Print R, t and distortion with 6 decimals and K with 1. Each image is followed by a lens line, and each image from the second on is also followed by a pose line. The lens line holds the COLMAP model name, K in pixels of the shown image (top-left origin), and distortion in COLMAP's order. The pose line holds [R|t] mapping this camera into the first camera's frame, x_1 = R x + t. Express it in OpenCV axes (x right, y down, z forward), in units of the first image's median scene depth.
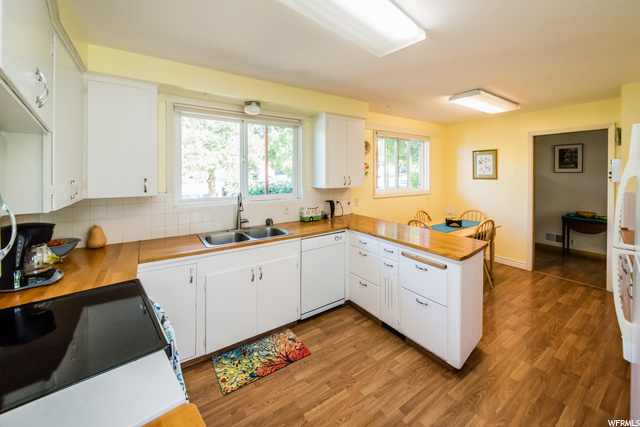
lens RADIAL K [[280.2, 0, 280.6], [0, 280.2, 172.8], [0, 0, 1]] dist [0.039267, -0.018681]
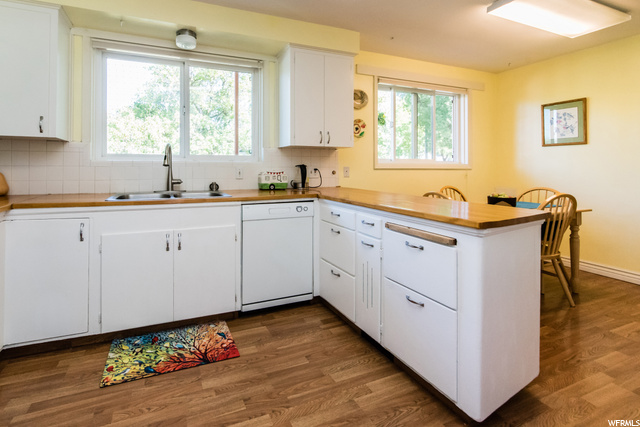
lens RADIAL K [[293.8, 0, 221.6], [0, 293.8, 169.0], [0, 0, 1]] dist [0.000049, 0.000631]
pose [[0.965645, -0.001343, -0.259863, 0.222425], [-0.001021, 0.999959, -0.008961, 0.150237], [0.259864, 0.008919, 0.965604, 0.234766]]
